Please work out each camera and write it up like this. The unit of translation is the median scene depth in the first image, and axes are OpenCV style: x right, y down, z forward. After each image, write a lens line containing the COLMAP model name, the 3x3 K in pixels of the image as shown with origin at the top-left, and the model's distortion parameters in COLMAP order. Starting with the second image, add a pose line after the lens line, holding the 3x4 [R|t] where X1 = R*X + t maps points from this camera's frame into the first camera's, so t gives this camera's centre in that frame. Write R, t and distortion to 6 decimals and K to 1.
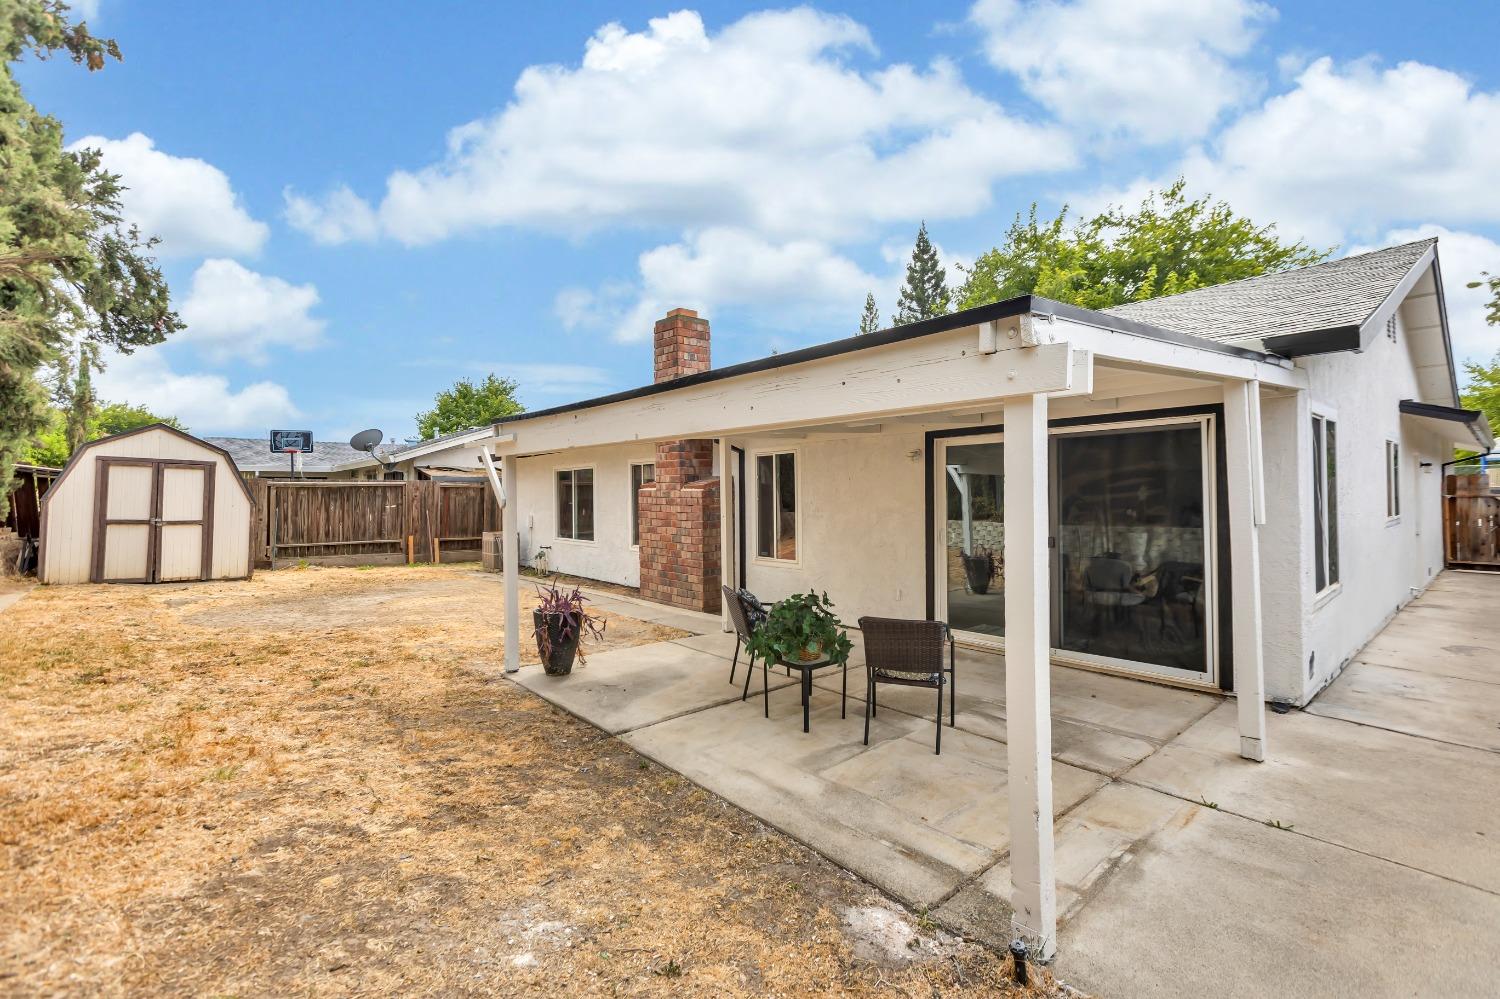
lens RADIAL K [[669.1, 0, 744.0], [0, 669.1, 495.0], [0, 0, 1]] dist [0.002885, -0.000795]
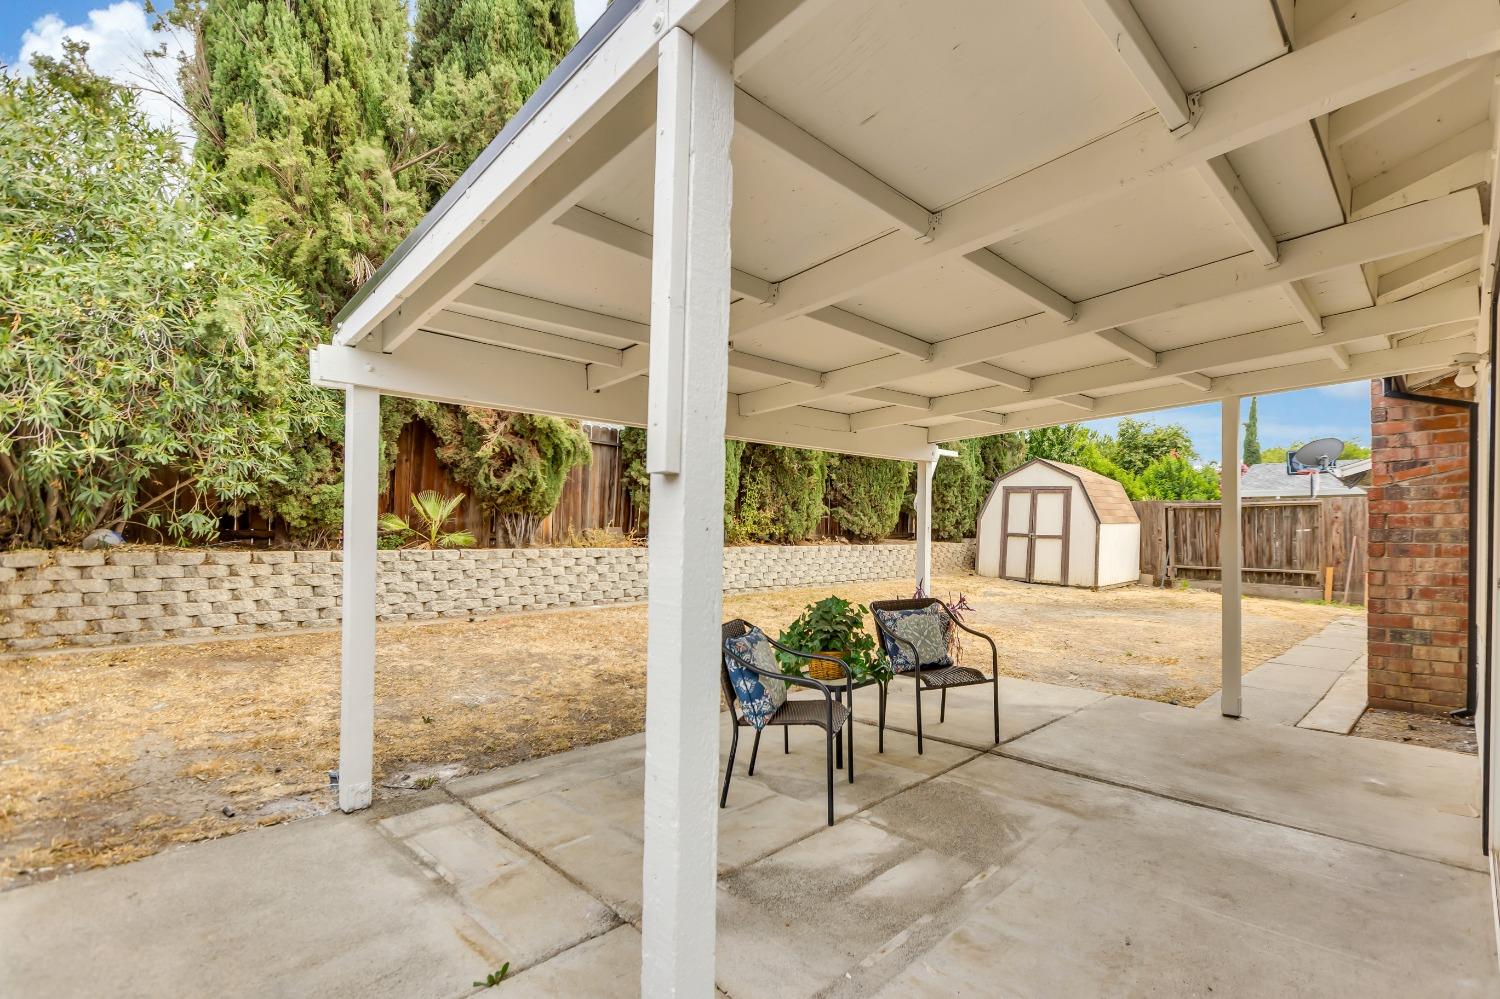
lens RADIAL K [[696.1, 0, 758.5], [0, 696.1, 548.2], [0, 0, 1]] dist [0.006968, 0.000864]
pose [[0.065308, 0.034200, -0.997279, 1.027712], [-0.010514, 0.999381, 0.033584, 0.061435], [0.997810, 0.008292, 0.065627, 0.943876]]
